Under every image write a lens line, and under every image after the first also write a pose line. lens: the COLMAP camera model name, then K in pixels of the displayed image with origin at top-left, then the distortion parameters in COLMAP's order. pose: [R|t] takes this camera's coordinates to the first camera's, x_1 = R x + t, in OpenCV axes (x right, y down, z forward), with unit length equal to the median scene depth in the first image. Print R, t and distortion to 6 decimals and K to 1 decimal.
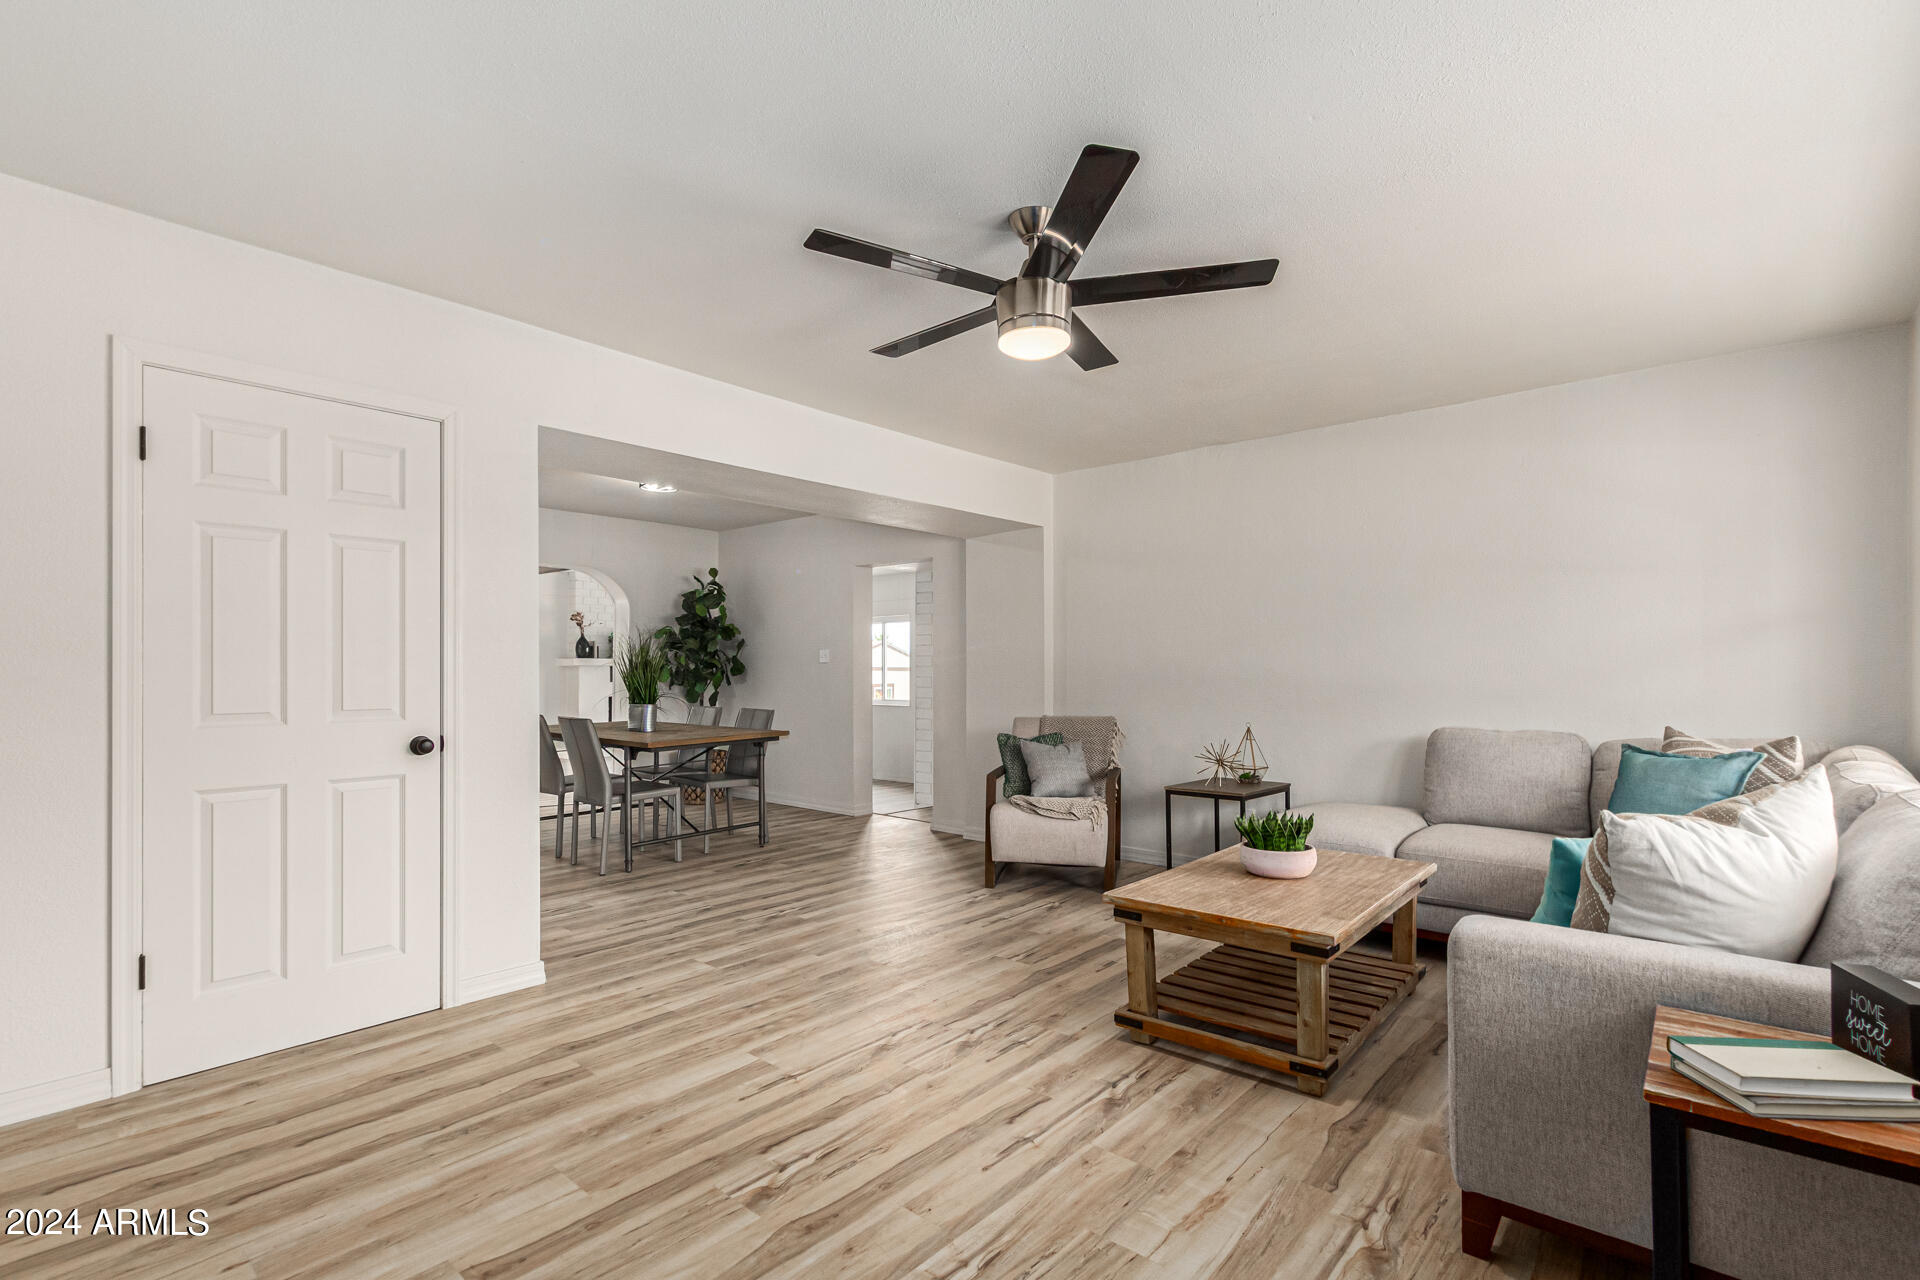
lens RADIAL K [[890.0, 0, 956.7], [0, 890.0, 676.2], [0, 0, 1]] dist [0.000841, 0.000065]
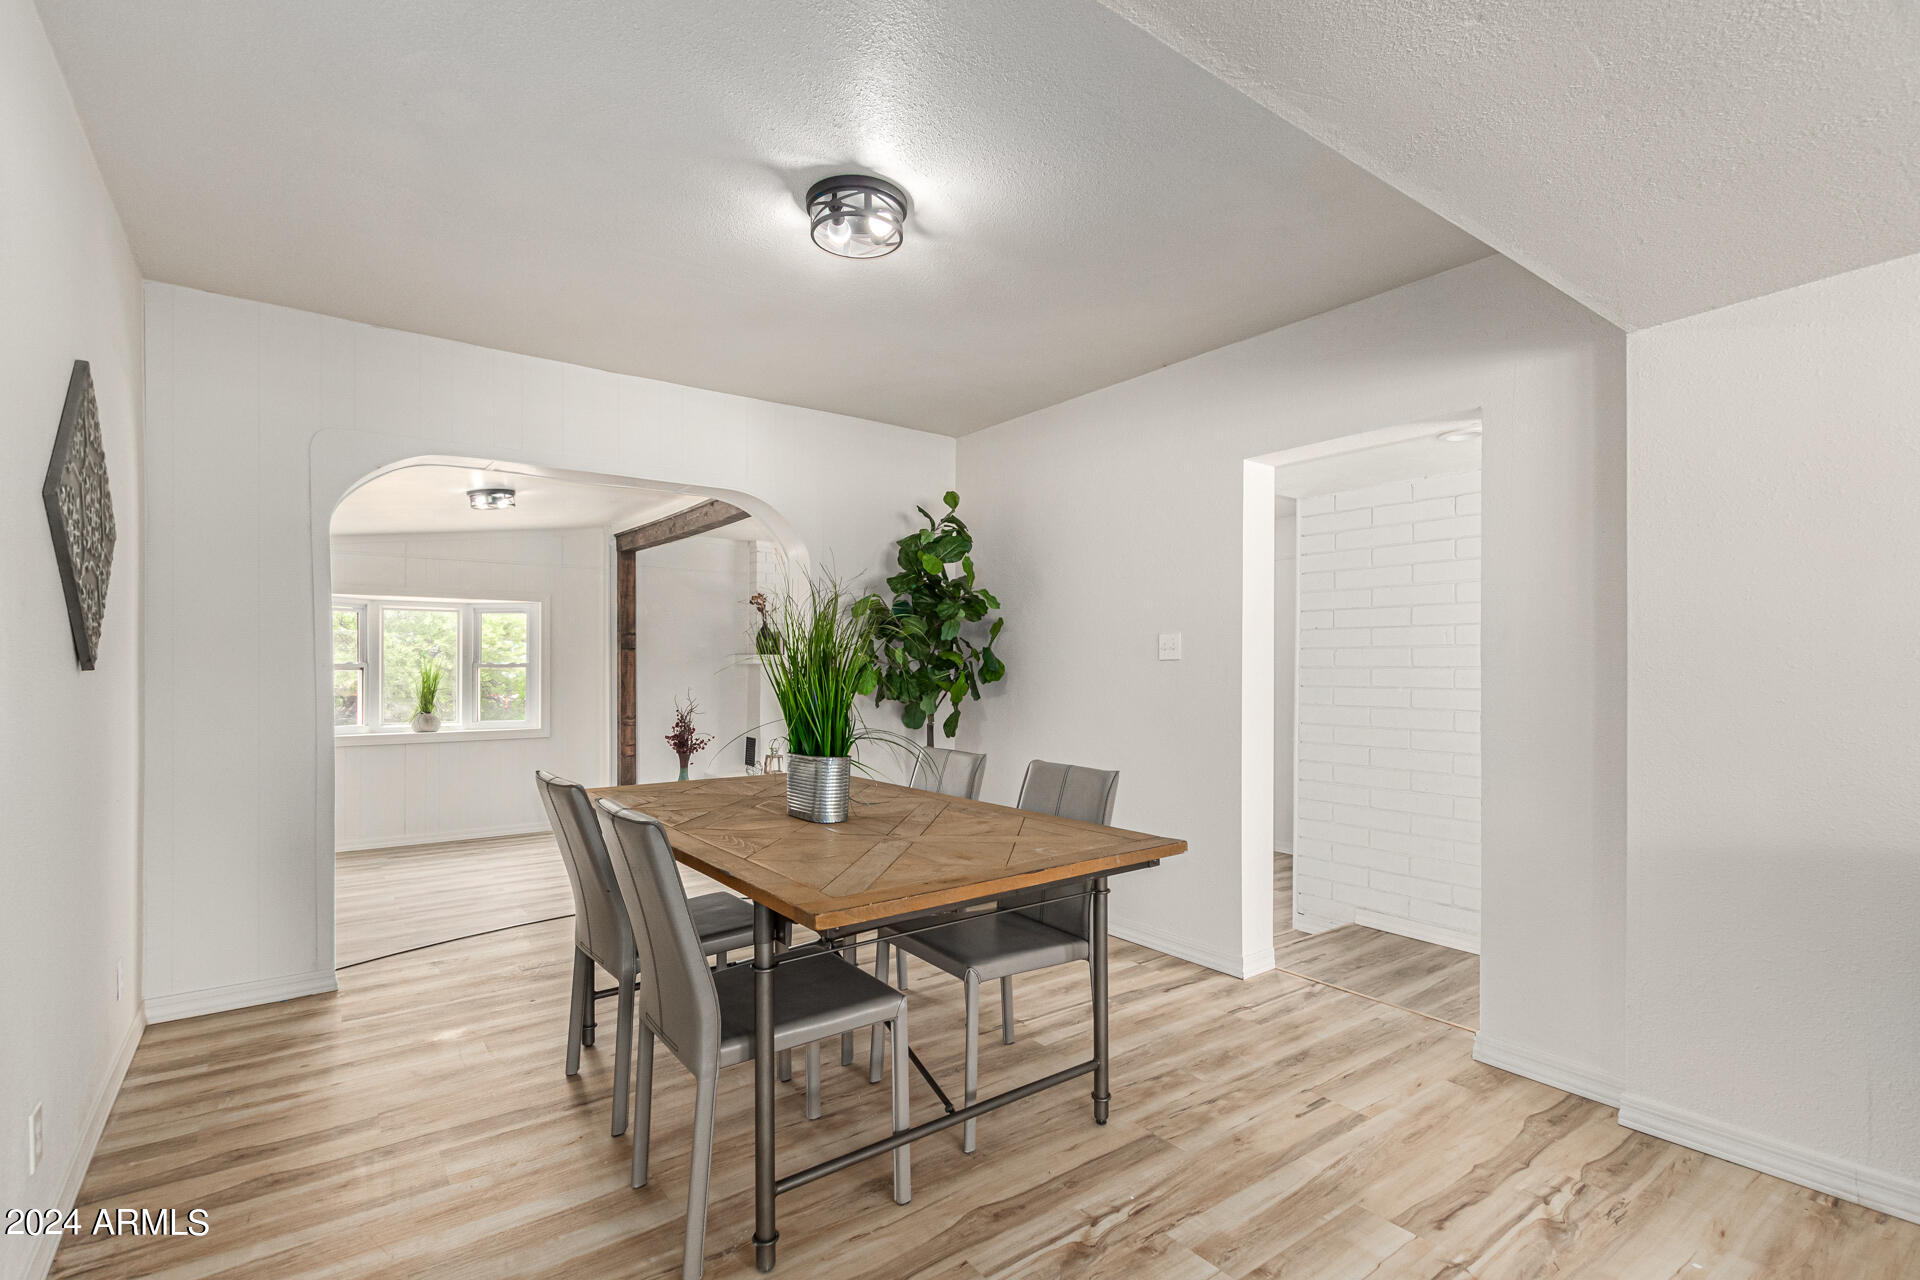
lens RADIAL K [[887.7, 0, 967.6], [0, 887.7, 672.2], [0, 0, 1]] dist [0.027120, -0.000300]
pose [[0.978446, 0.000427, -0.206501, -0.147006], [-0.000701, 0.999999, -0.001257, -0.006457], [0.206500, 0.001375, 0.978446, 0.451766]]
